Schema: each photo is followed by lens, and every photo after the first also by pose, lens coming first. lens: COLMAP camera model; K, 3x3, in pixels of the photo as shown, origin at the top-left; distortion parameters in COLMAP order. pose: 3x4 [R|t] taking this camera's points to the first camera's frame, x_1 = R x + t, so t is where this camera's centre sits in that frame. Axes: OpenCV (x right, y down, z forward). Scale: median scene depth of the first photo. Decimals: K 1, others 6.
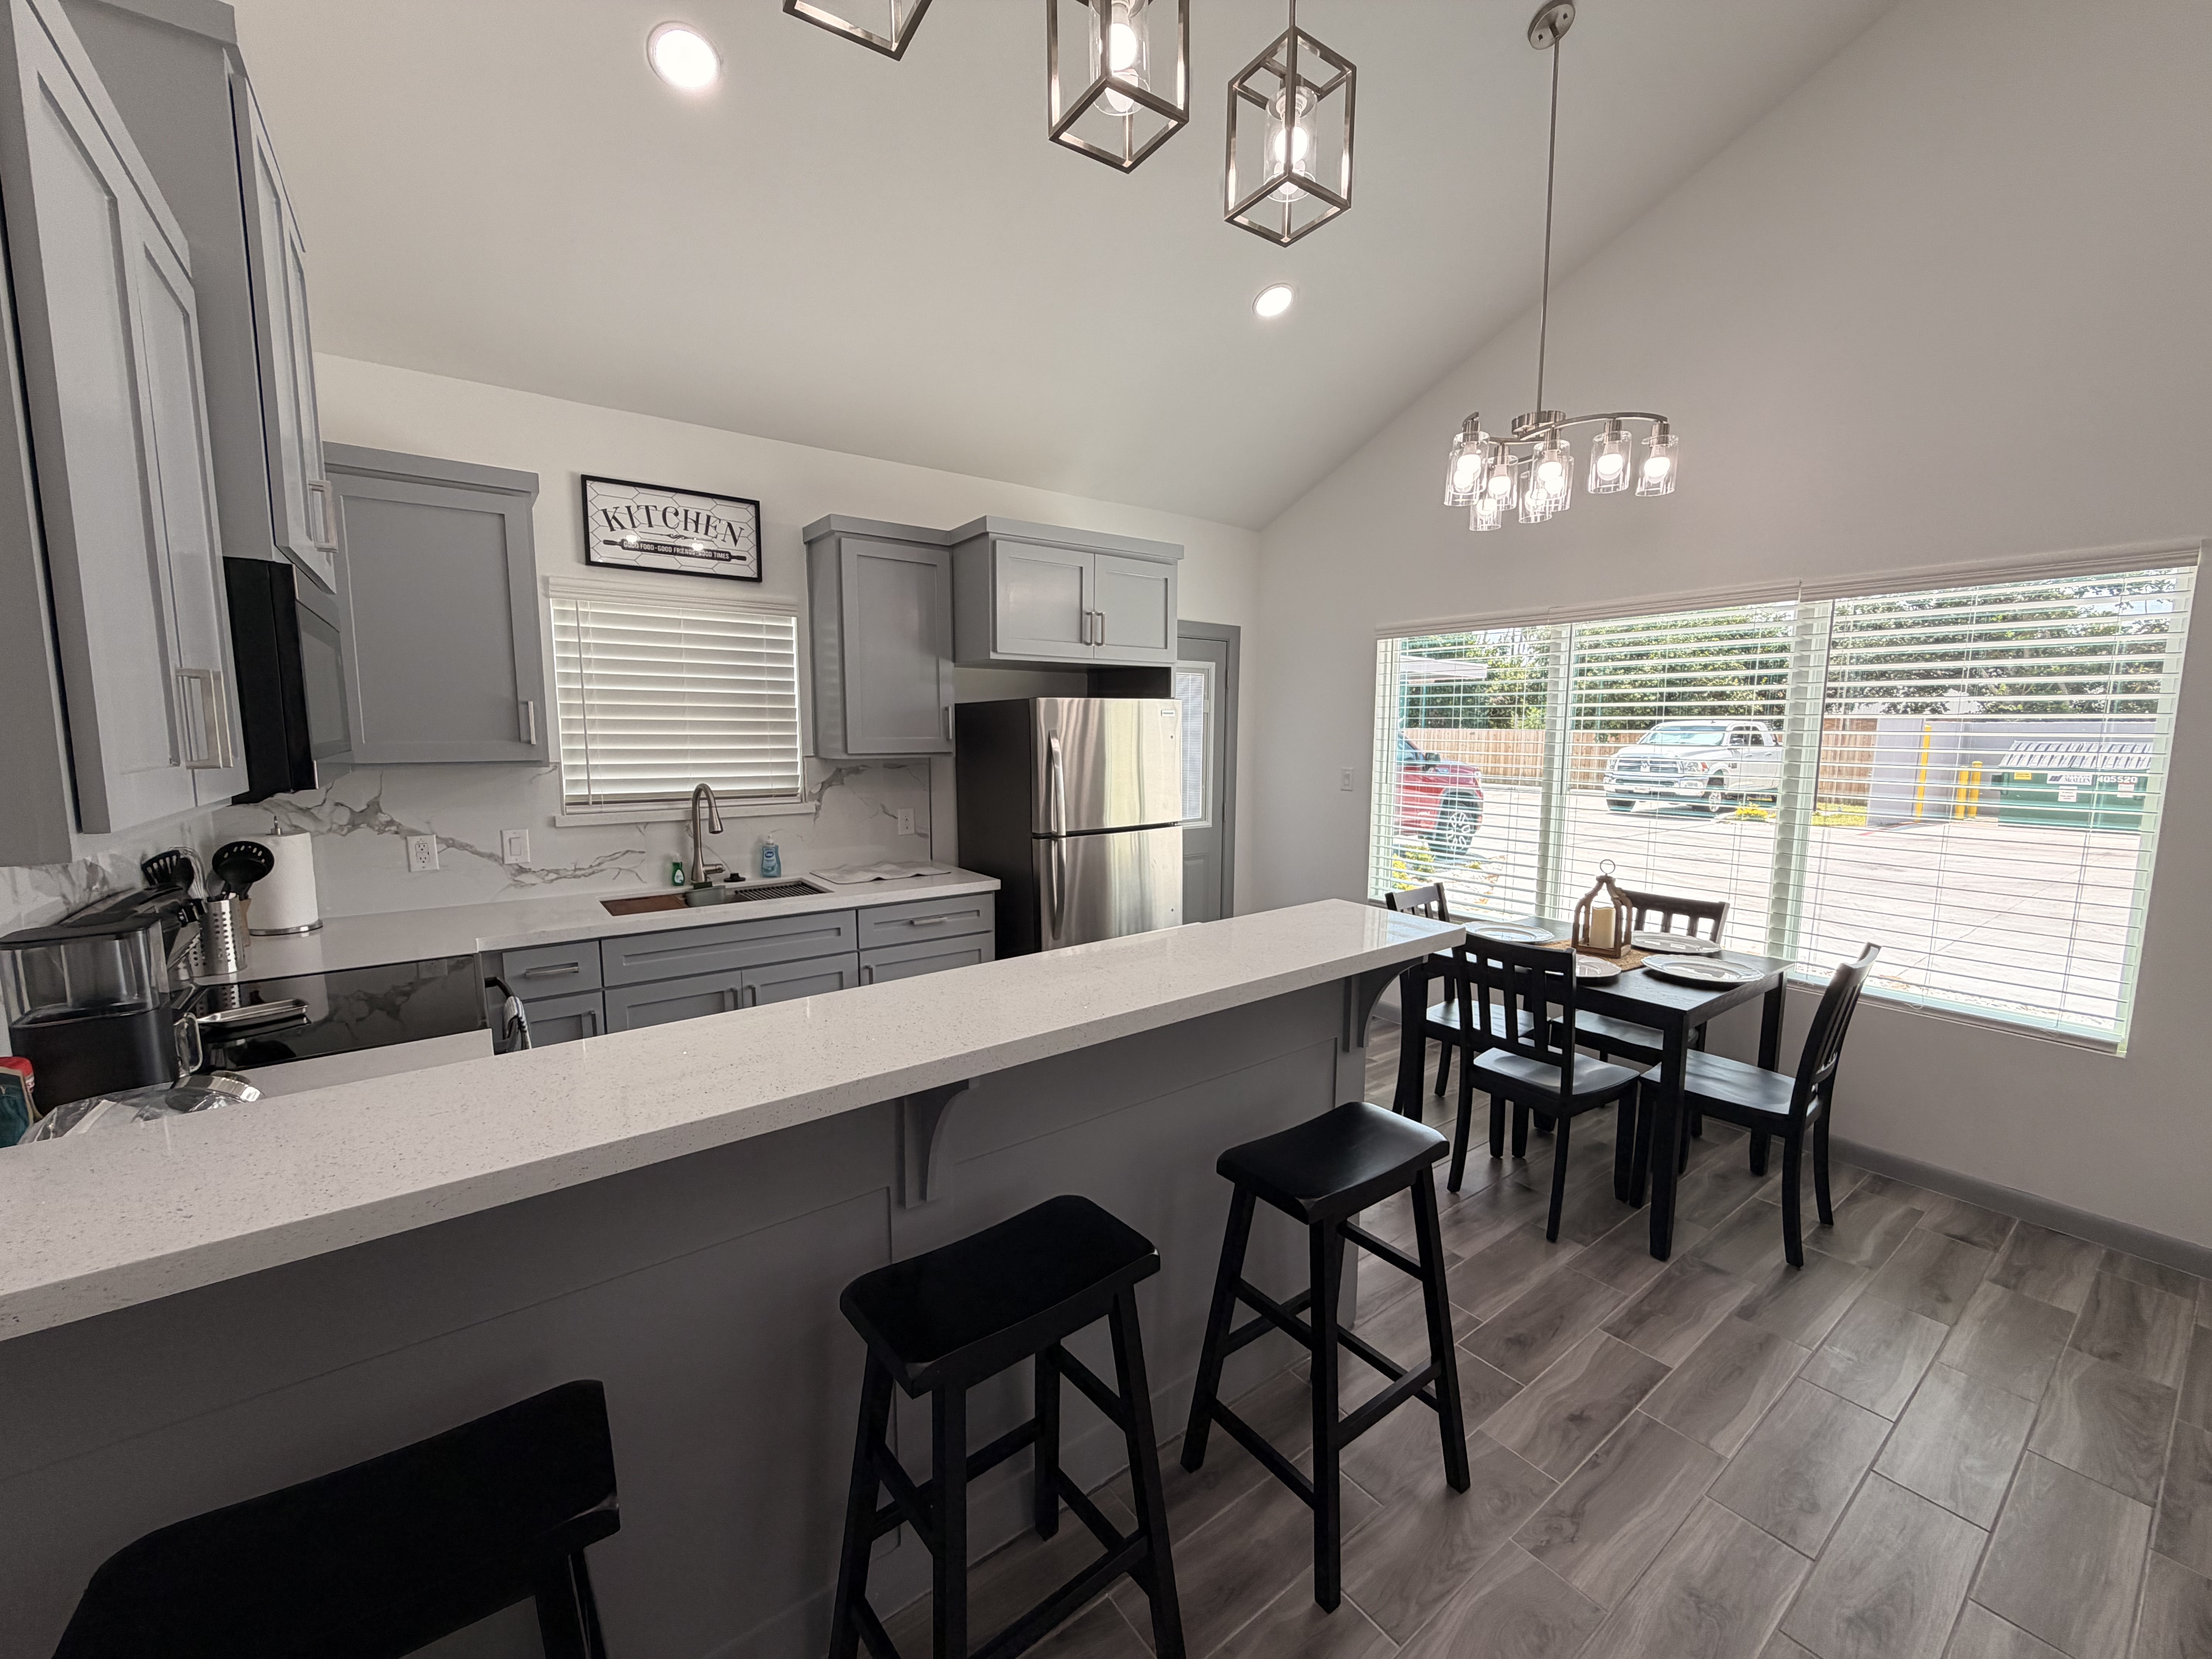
lens RADIAL K [[882.1, 0, 1100.7], [0, 882.1, 826.1], [0, 0, 1]] dist [-0.000278, 0.000164]
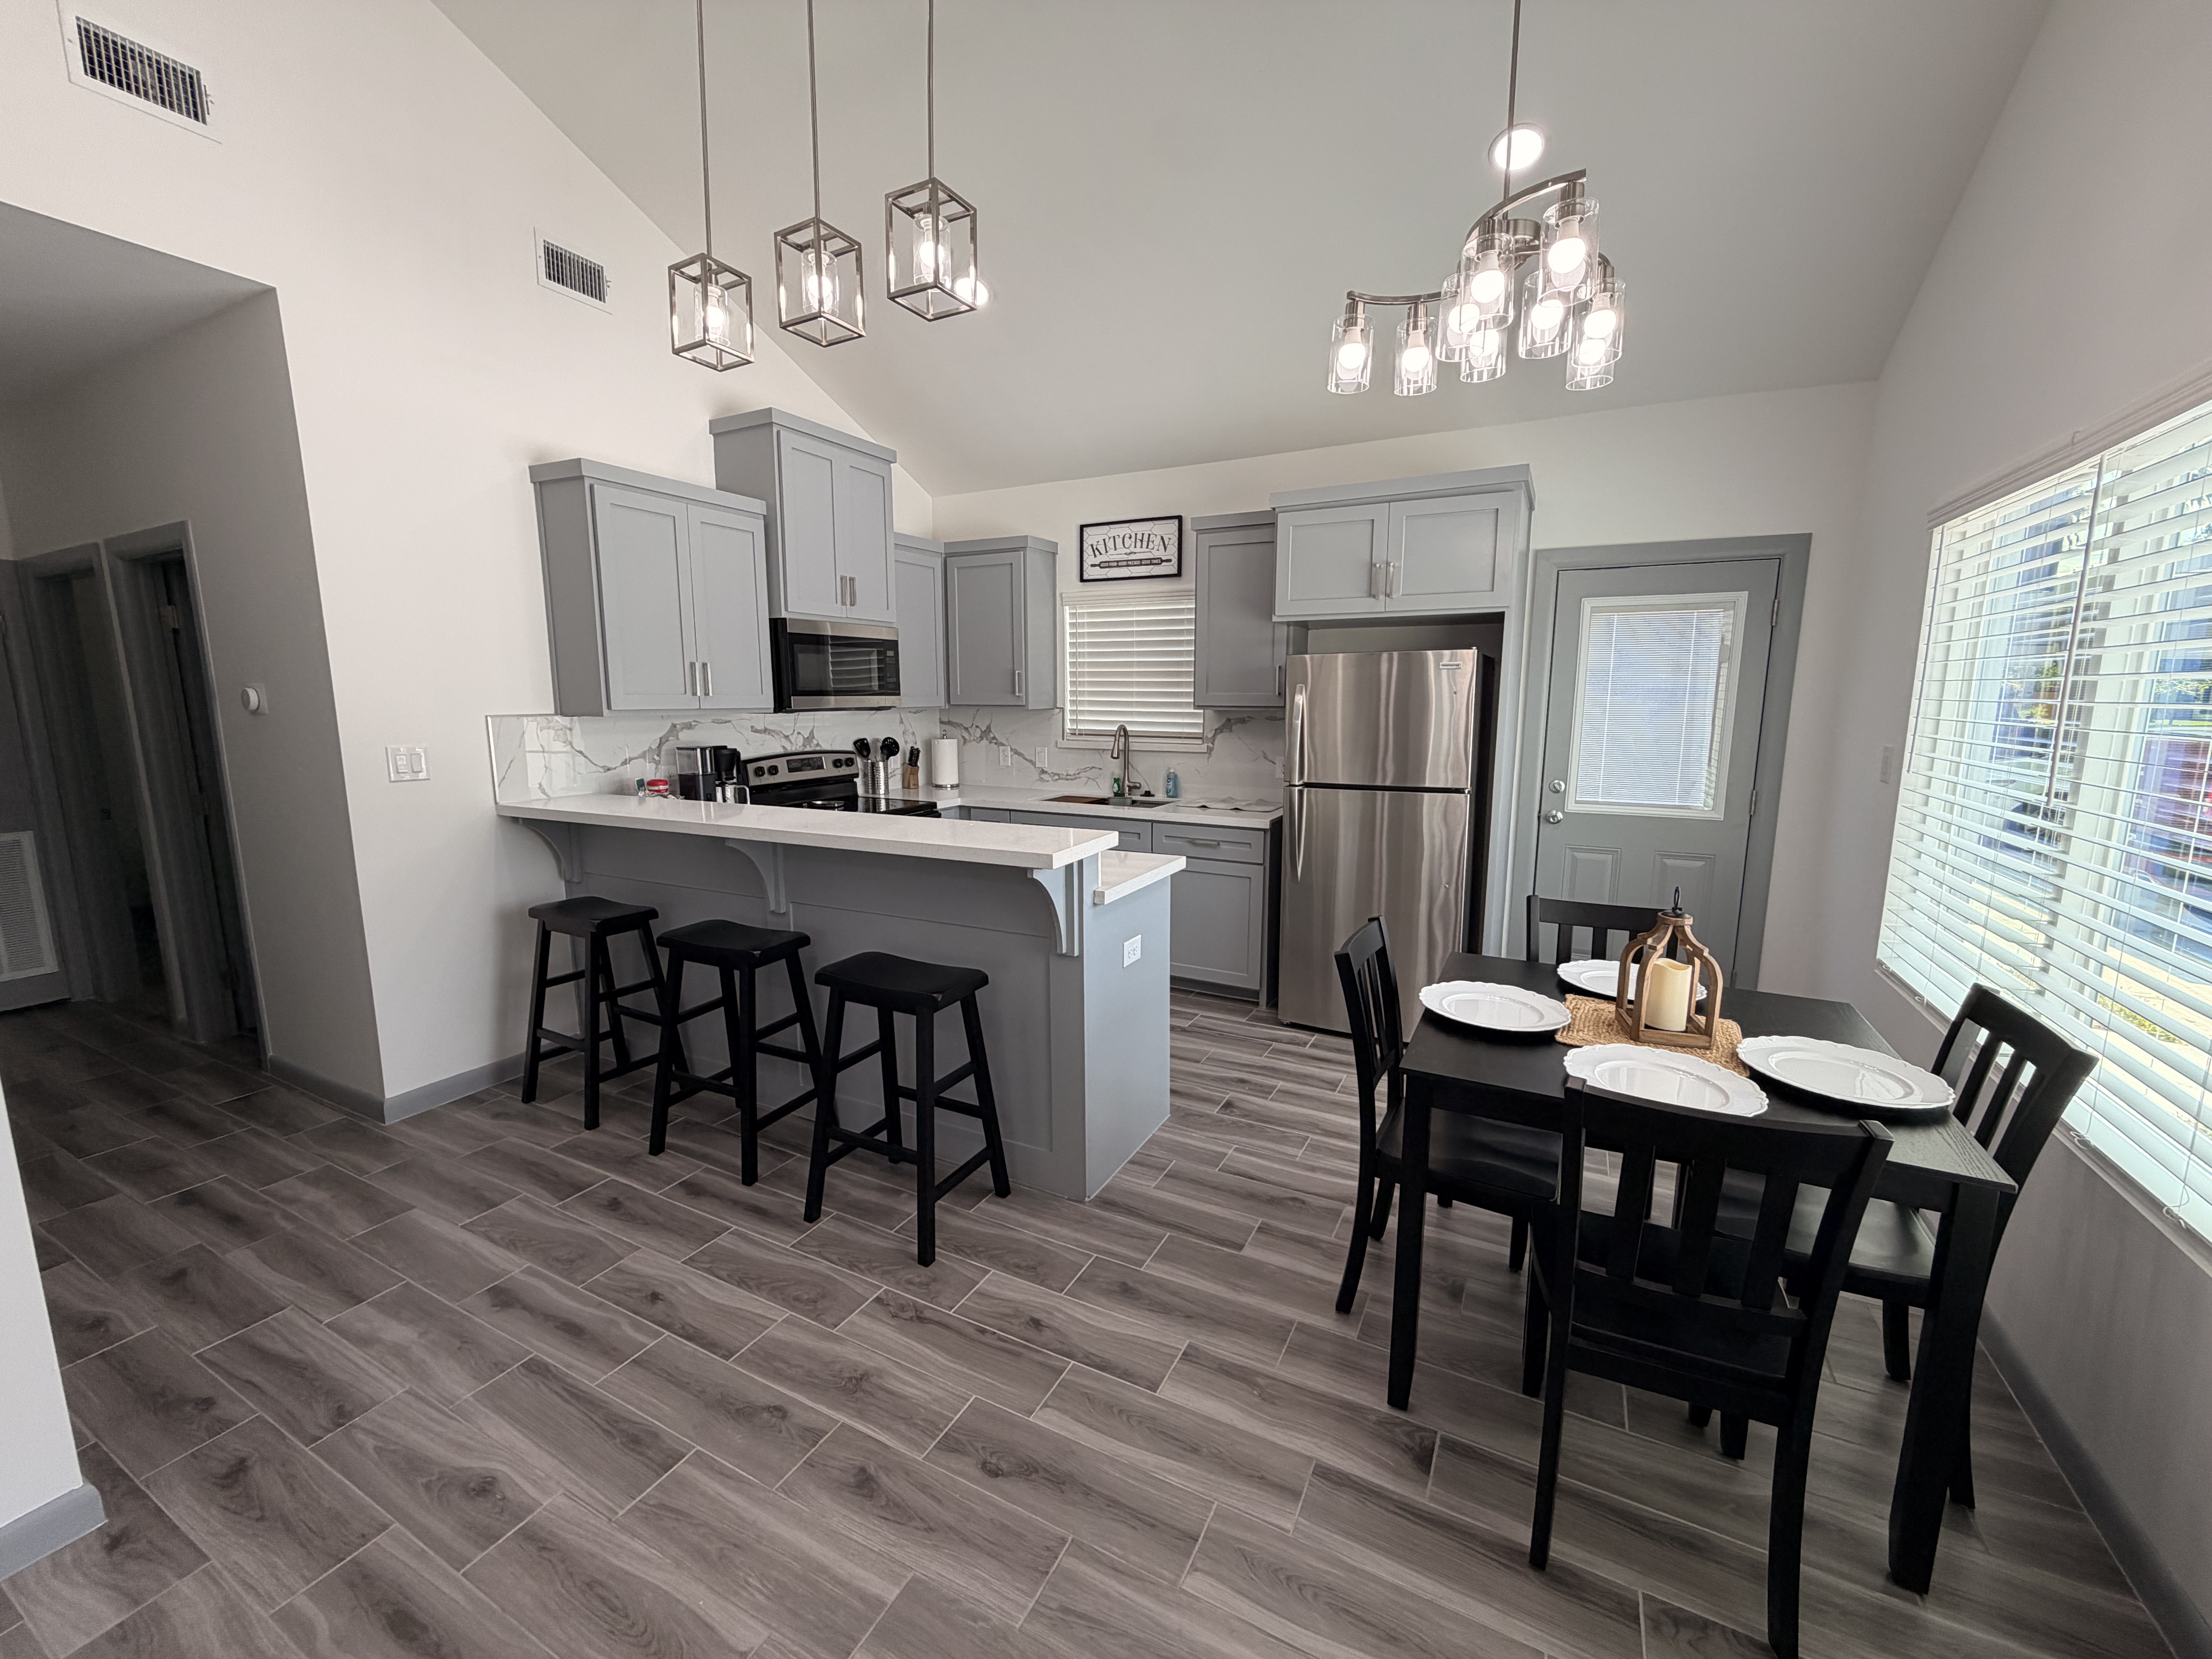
lens RADIAL K [[882.1, 0, 1100.7], [0, 882.1, 826.1], [0, 0, 1]] dist [-0.000278, 0.000164]
pose [[0.435542, 0.131645, -0.890490, 0.857011], [-0.100855, 0.990156, 0.097051, -0.020343], [0.894501, 0.047541, 0.444532, 0.336884]]
